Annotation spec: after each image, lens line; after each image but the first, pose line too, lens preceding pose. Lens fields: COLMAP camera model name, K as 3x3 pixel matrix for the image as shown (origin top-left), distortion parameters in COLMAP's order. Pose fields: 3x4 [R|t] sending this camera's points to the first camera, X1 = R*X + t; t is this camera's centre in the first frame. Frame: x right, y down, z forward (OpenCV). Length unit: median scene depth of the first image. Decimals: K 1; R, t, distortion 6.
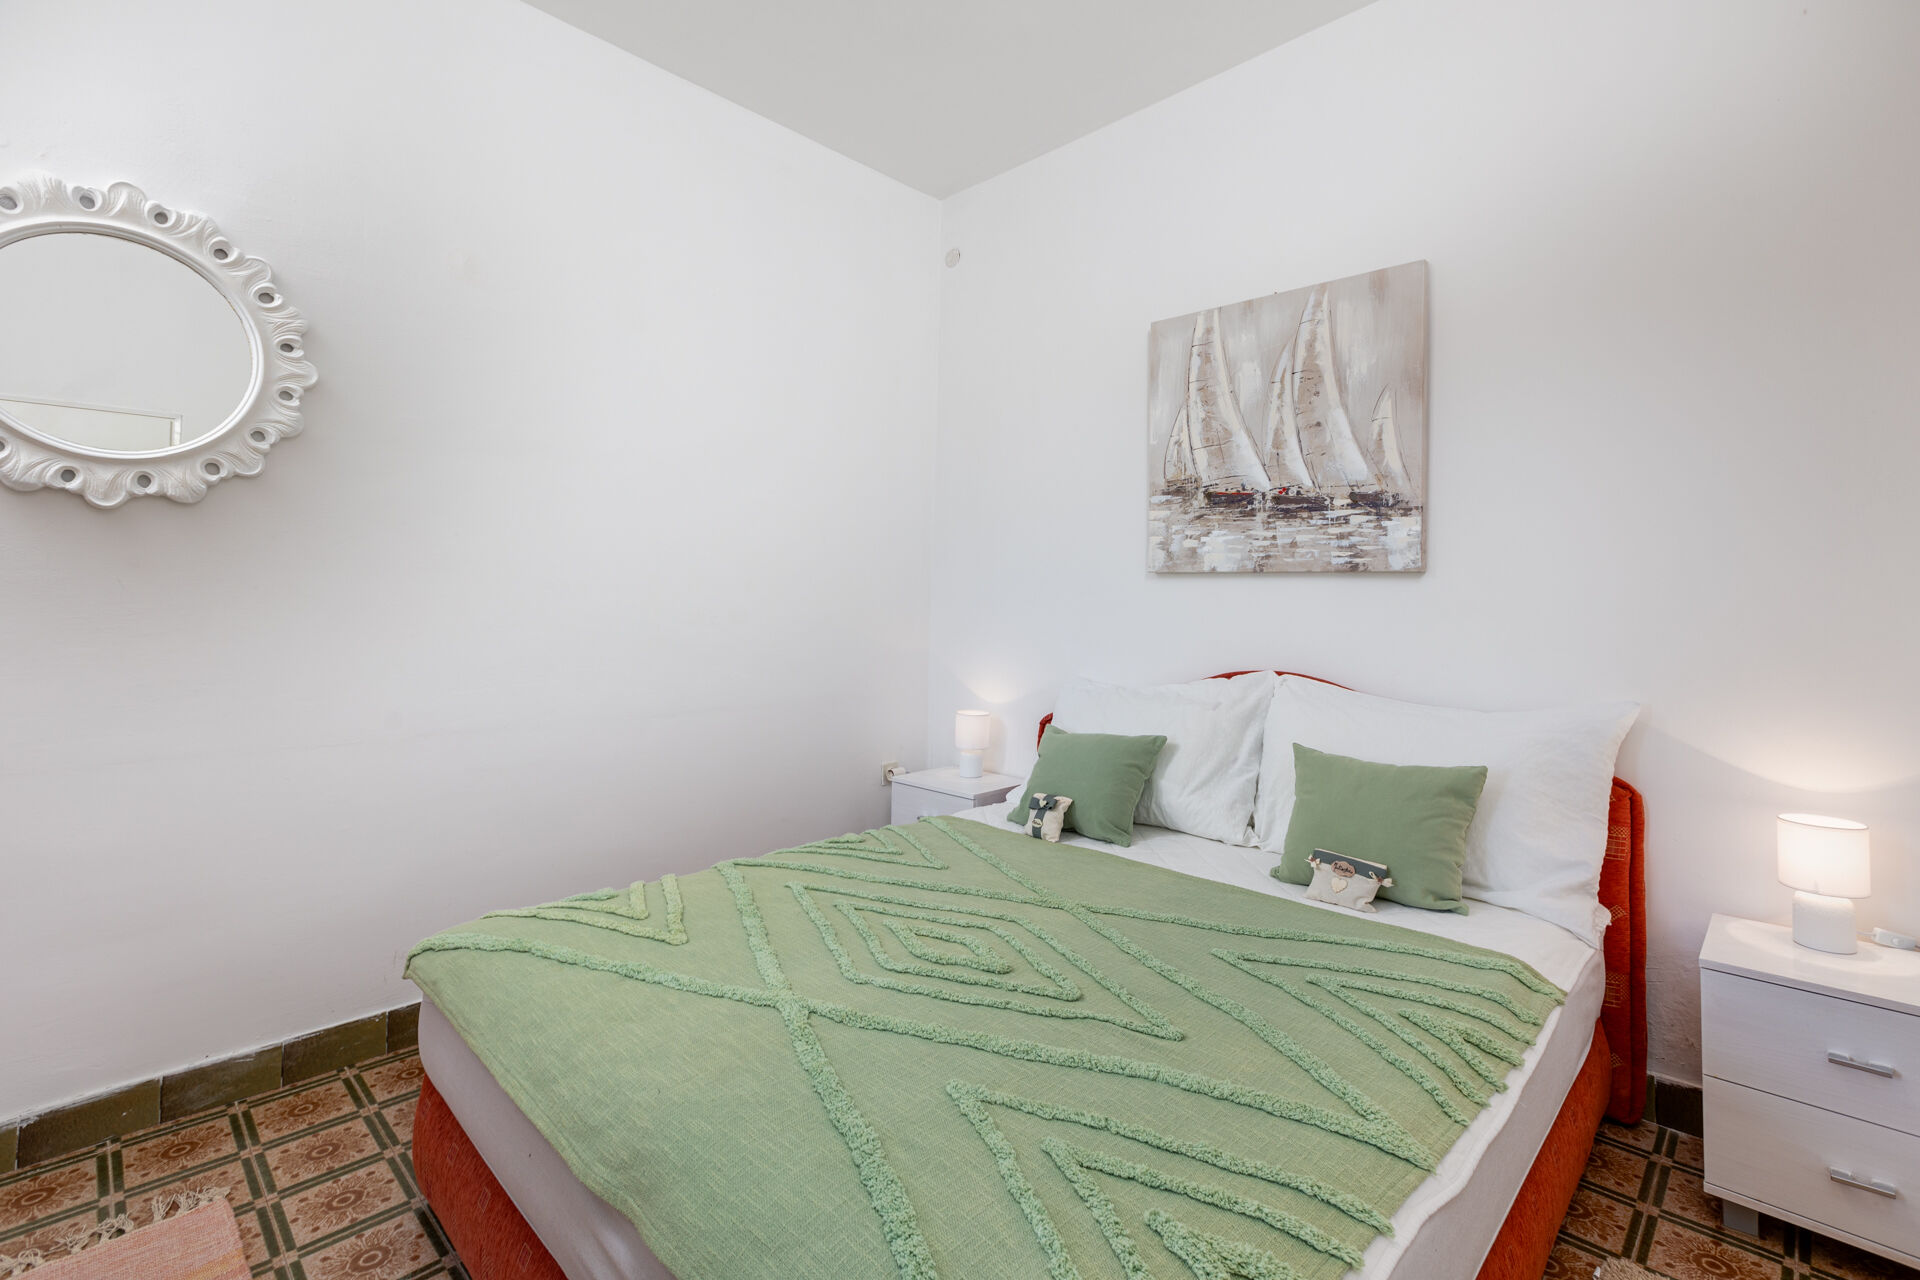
lens RADIAL K [[868.8, 0, 972.1], [0, 868.8, 575.1], [0, 0, 1]] dist [-0.001615, -0.000537]
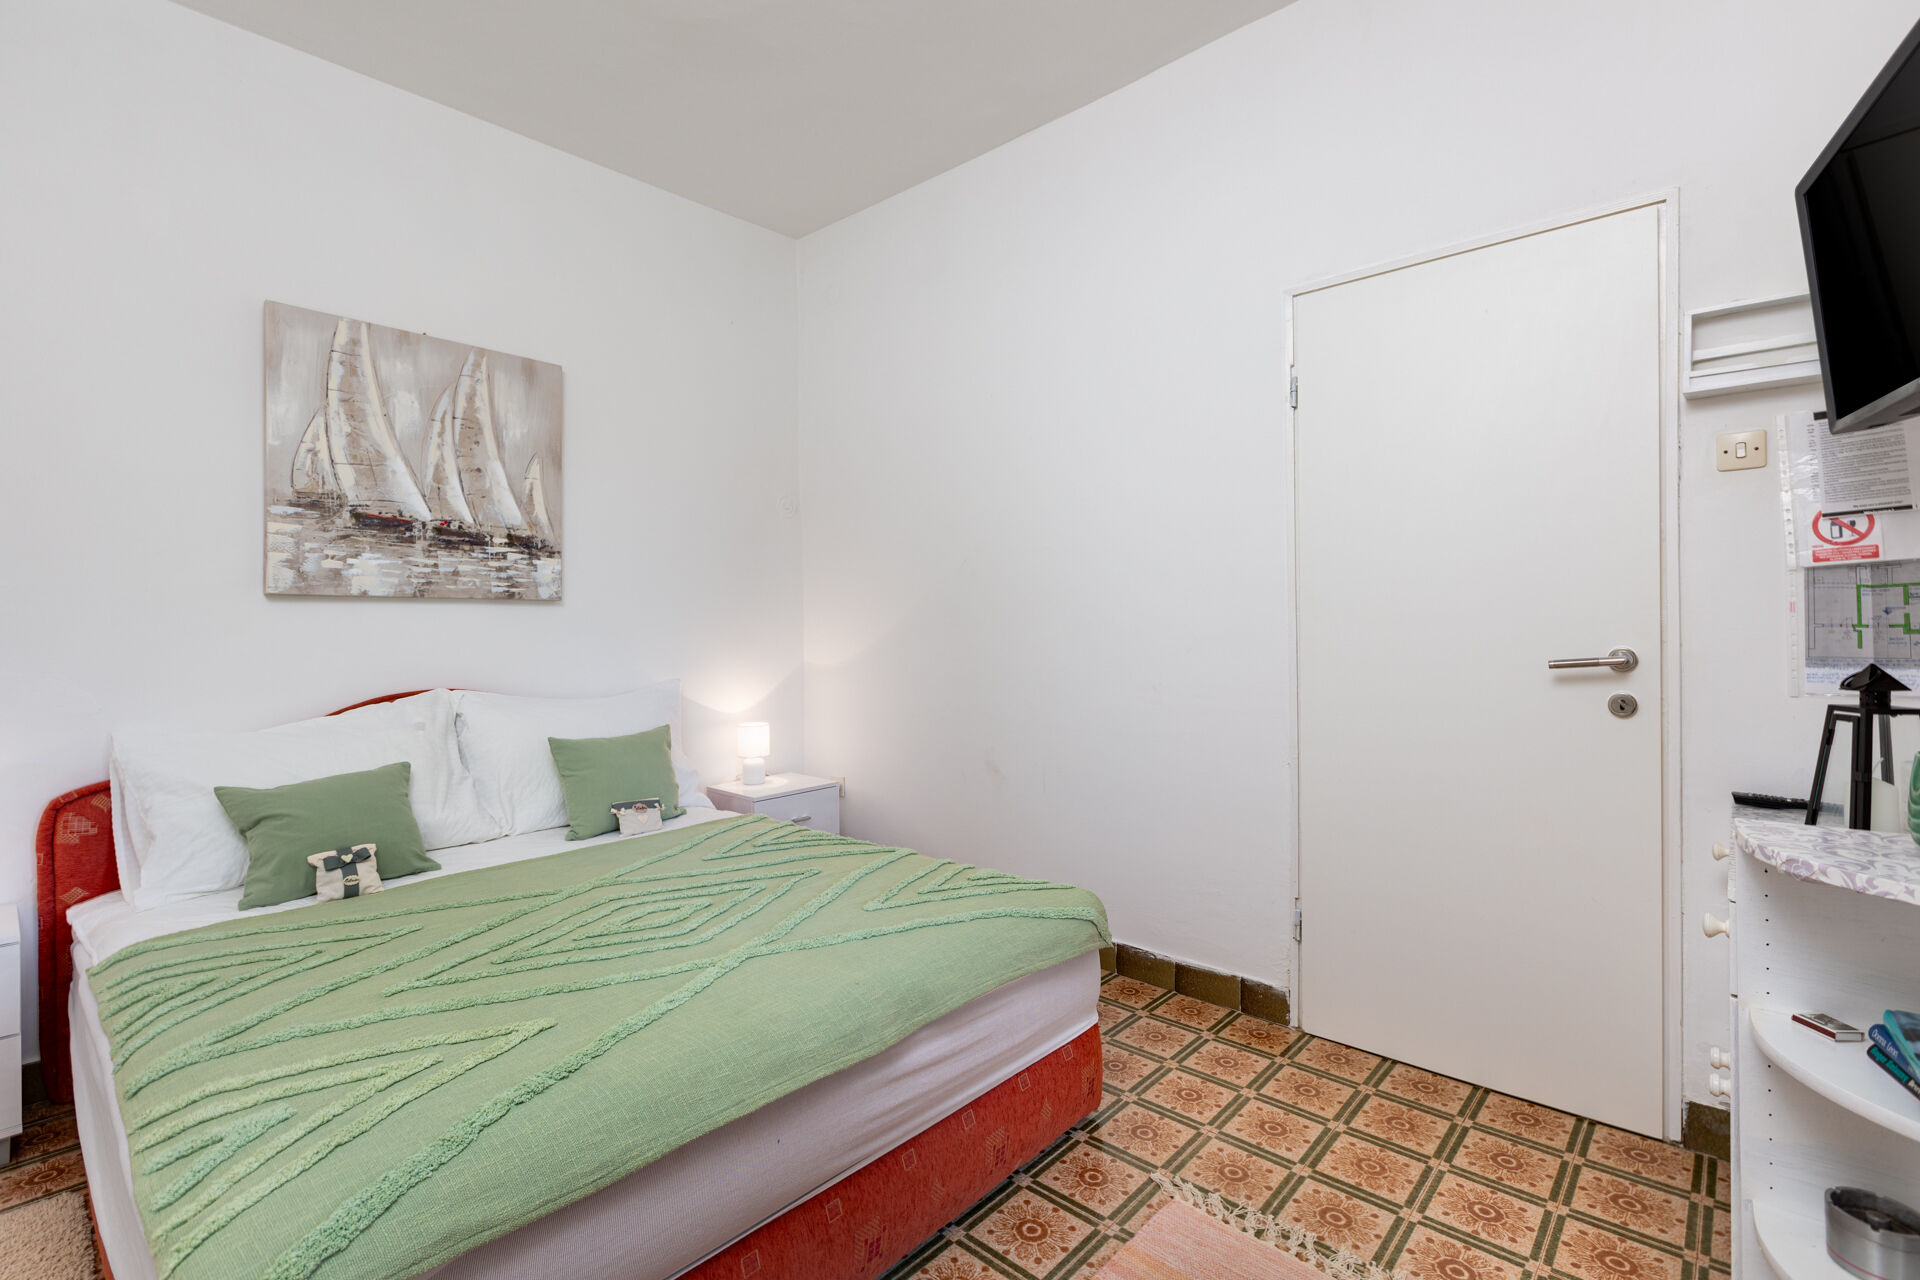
lens RADIAL K [[868.8, 0, 958.6], [0, 868.8, 629.7], [0, 0, 1]] dist [-0.001615, -0.000537]
pose [[-0.037059, -0.018615, 0.999140, -0.749154], [-0.017300, 0.999689, 0.017983, 0.005684], [-0.999163, -0.016619, -0.037370, 0.389059]]
